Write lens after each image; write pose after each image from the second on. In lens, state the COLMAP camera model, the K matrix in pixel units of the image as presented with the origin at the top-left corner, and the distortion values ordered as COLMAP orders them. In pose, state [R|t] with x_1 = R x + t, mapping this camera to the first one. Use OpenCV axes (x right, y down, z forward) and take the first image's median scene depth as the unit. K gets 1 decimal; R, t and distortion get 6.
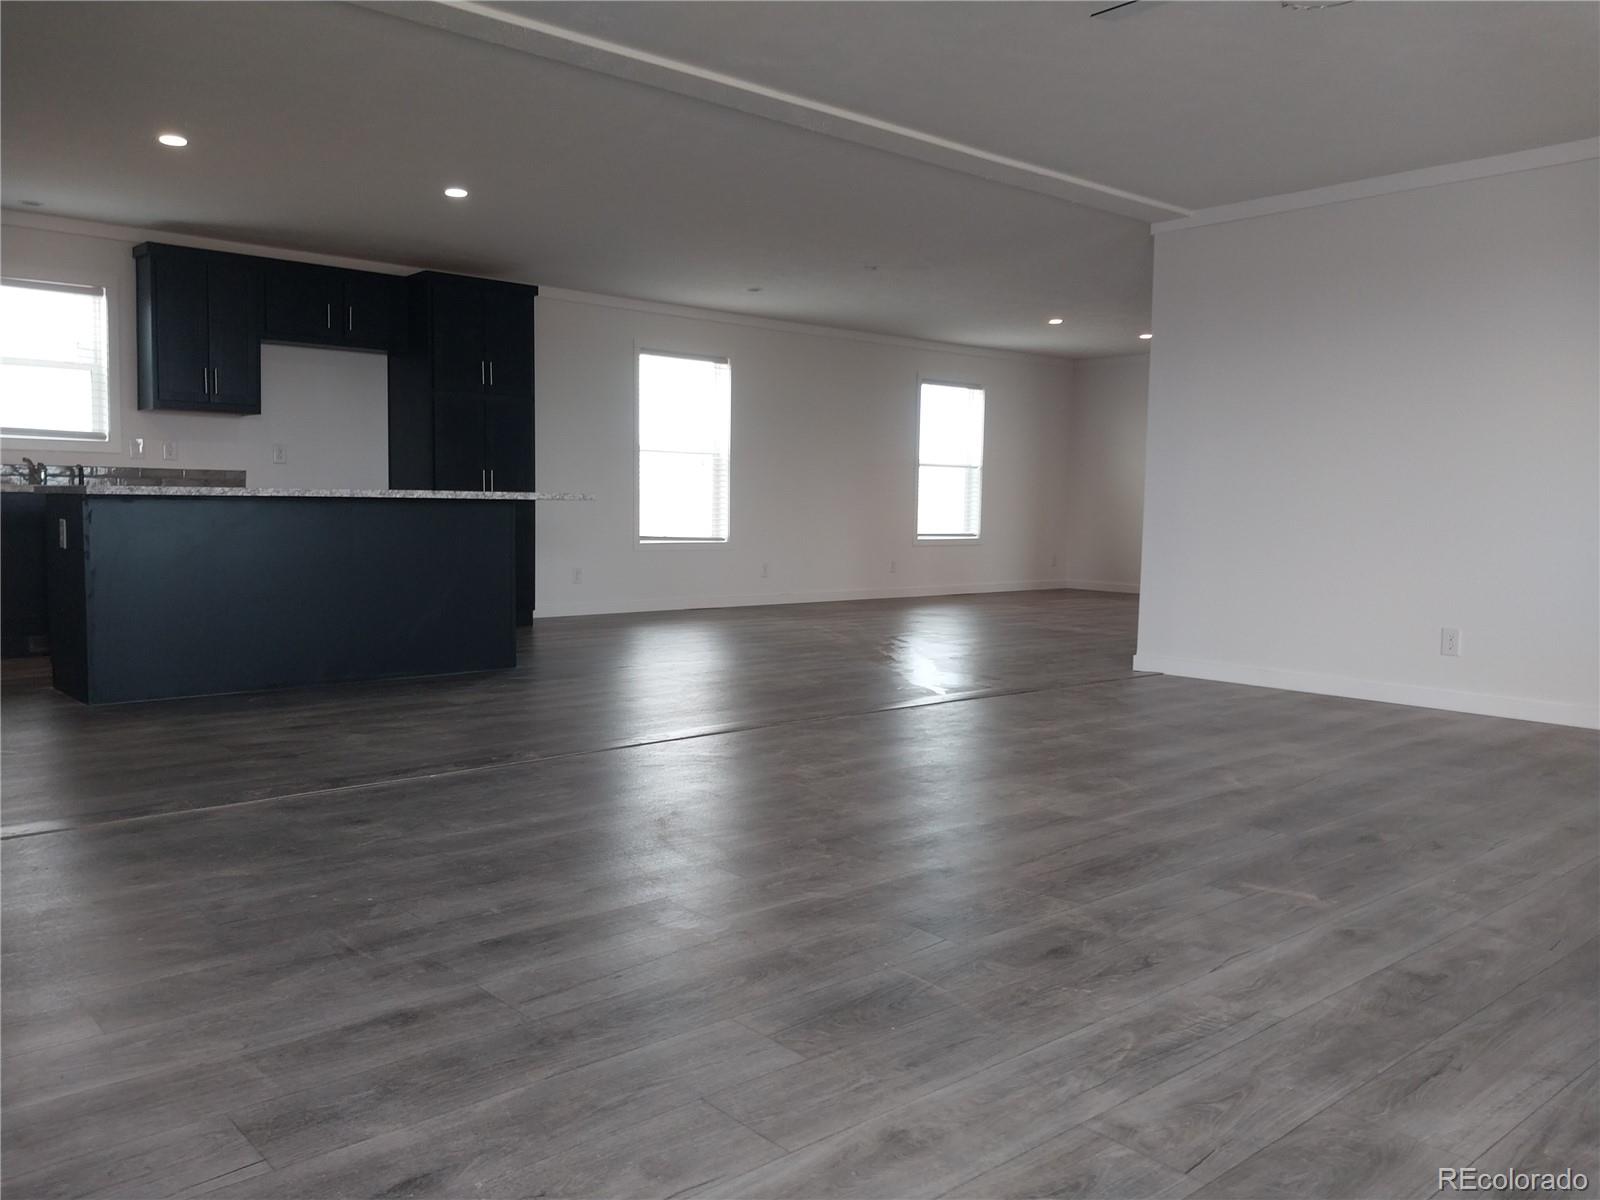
lens RADIAL K [[1275.8, 0, 801.3], [0, 1275.8, 604.0], [0, 0, 1]] dist [0.011757, 0.006828]
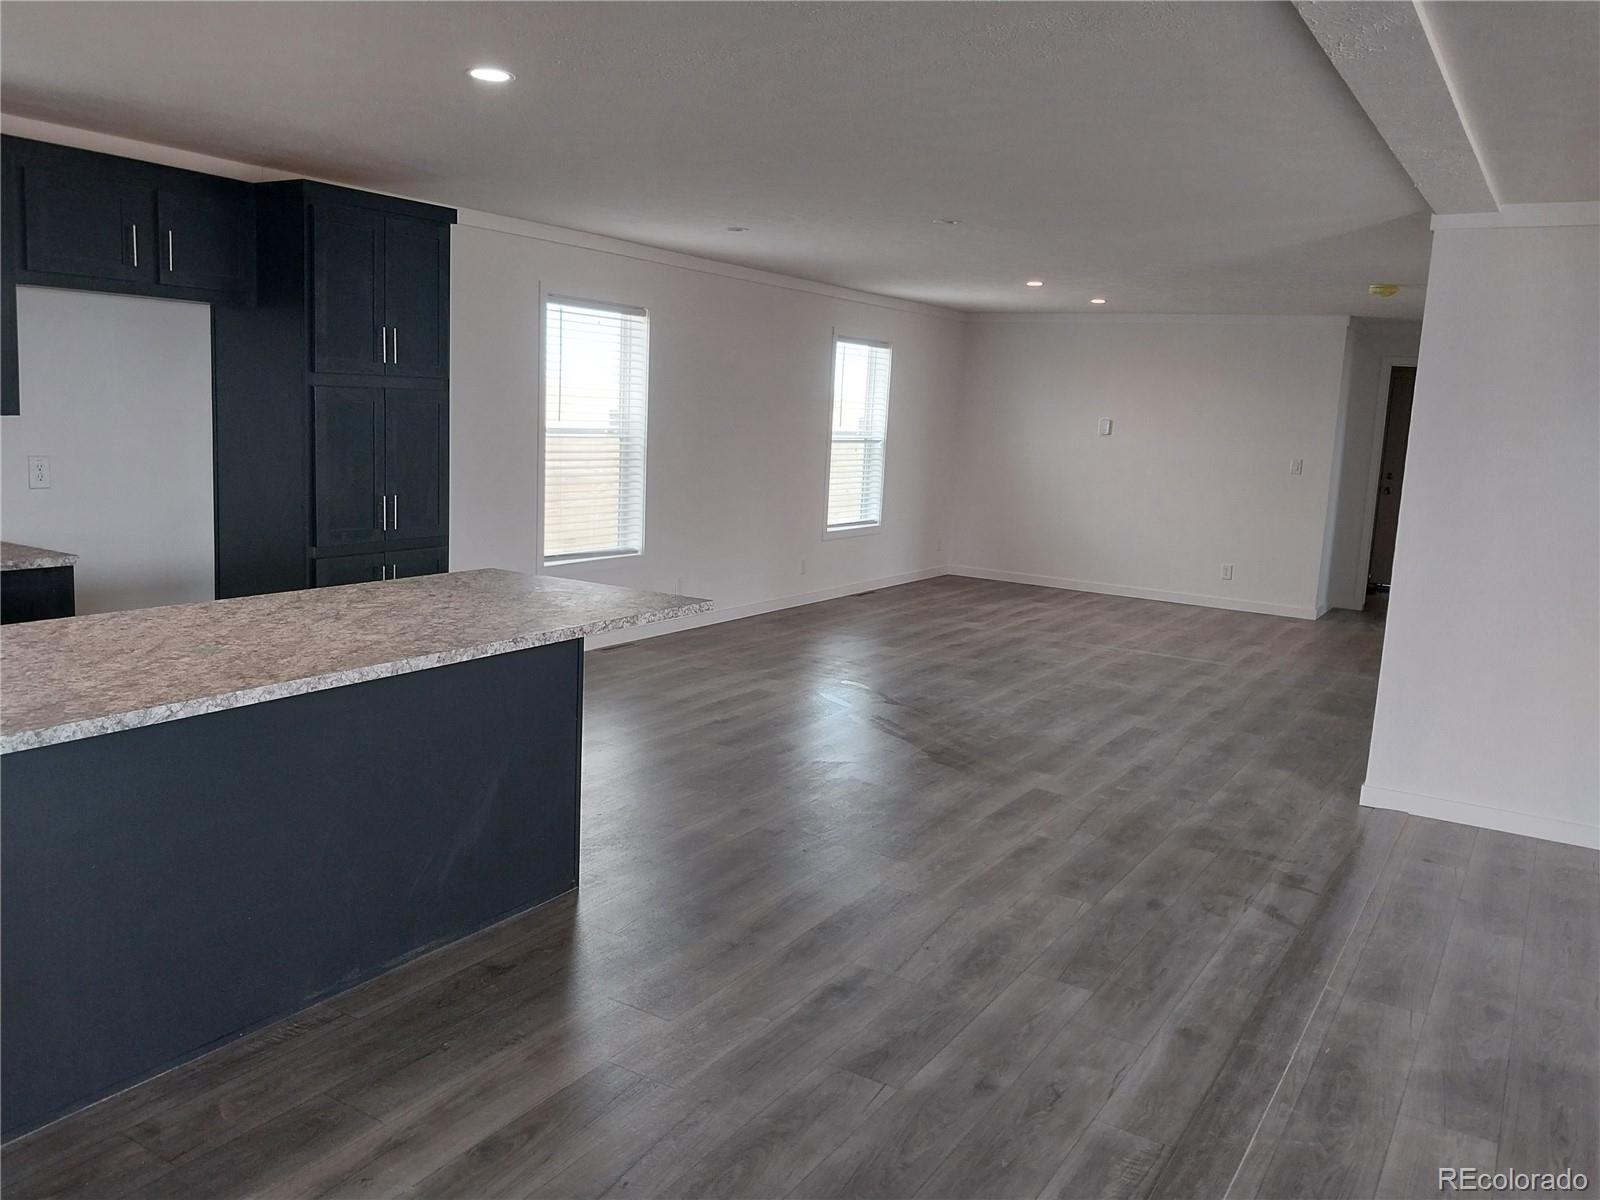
lens RADIAL K [[1275.8, 0, 810.3], [0, 1275.8, 593.8], [0, 0, 1]] dist [0.011757, 0.006828]
pose [[0.955129, -0.011464, 0.295969, -0.195188], [-0.012230, 0.996872, 0.078082, -0.090293], [-0.295938, -0.078198, 0.952001, 0.262759]]
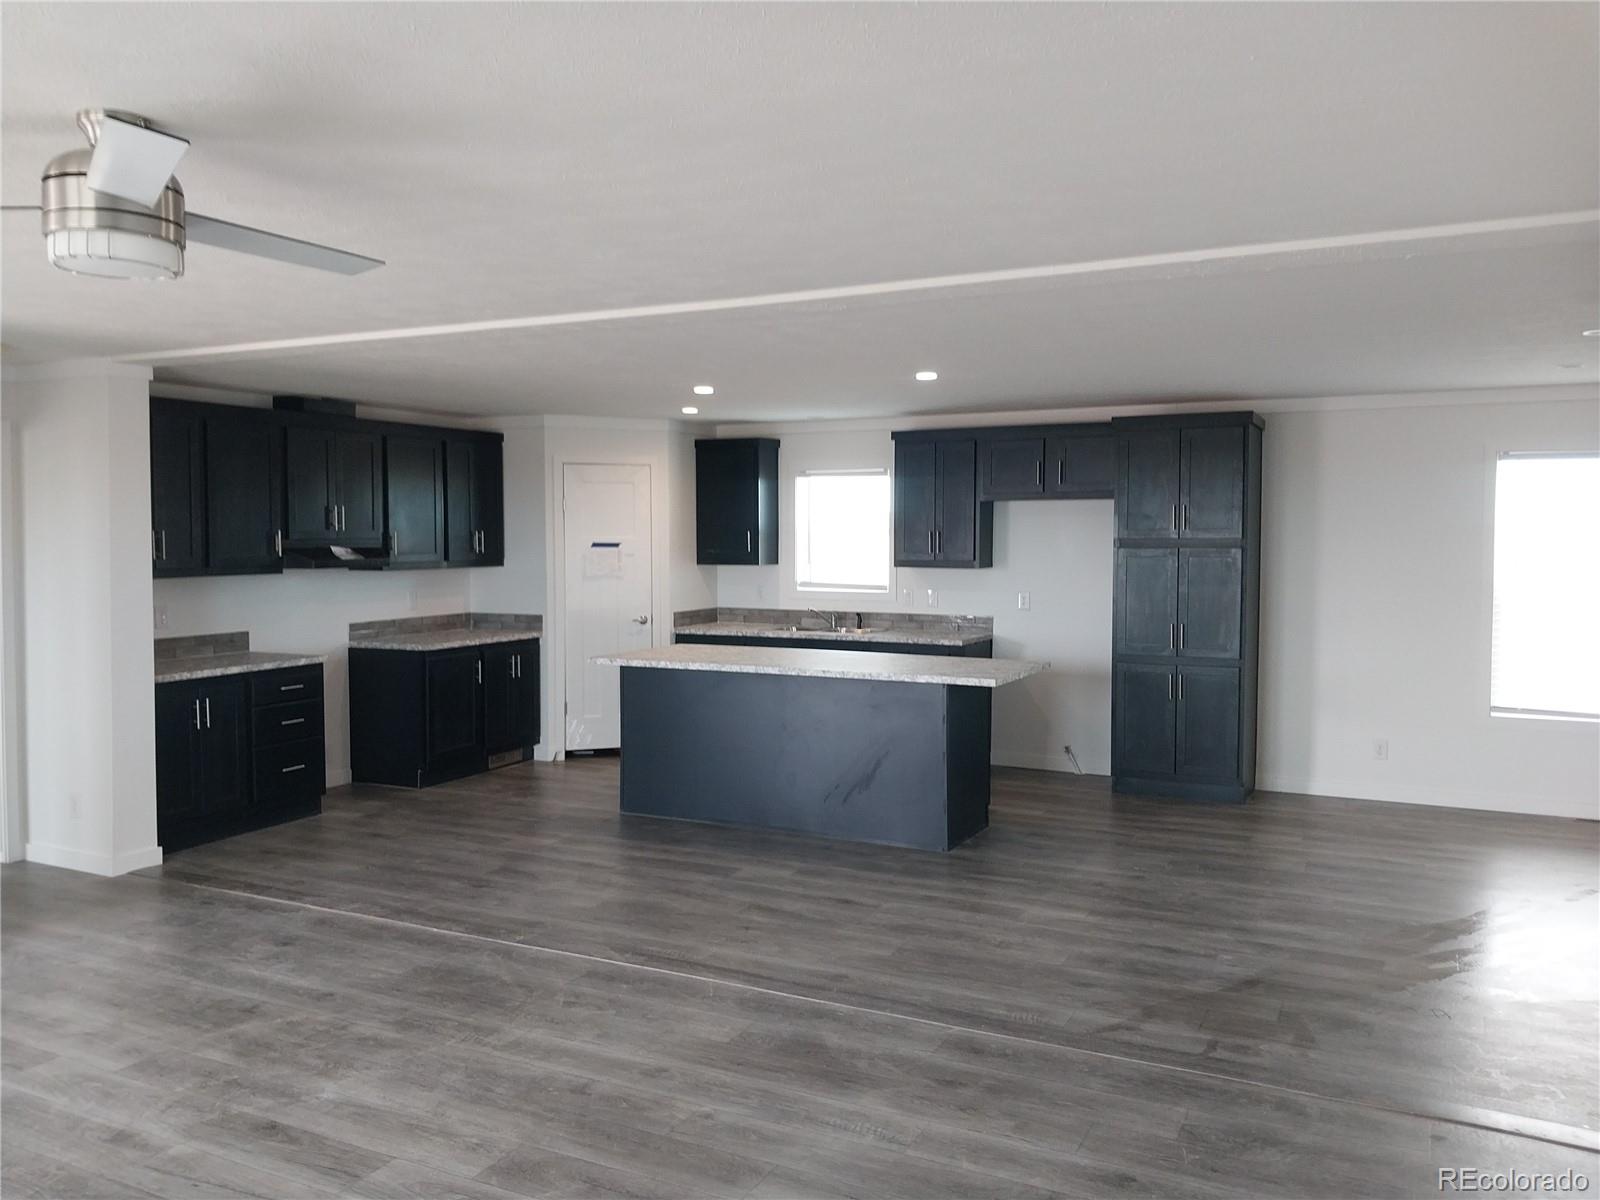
lens RADIAL K [[1275.8, 0, 796.2], [0, 1275.8, 595.8], [0, 0, 1]] dist [0.011757, 0.006828]
pose [[0.378402, 0.036811, -0.924909, 0.408457], [-0.074641, 0.997168, 0.009150, -0.094082], [0.922627, 0.065574, 0.380079, 0.337511]]
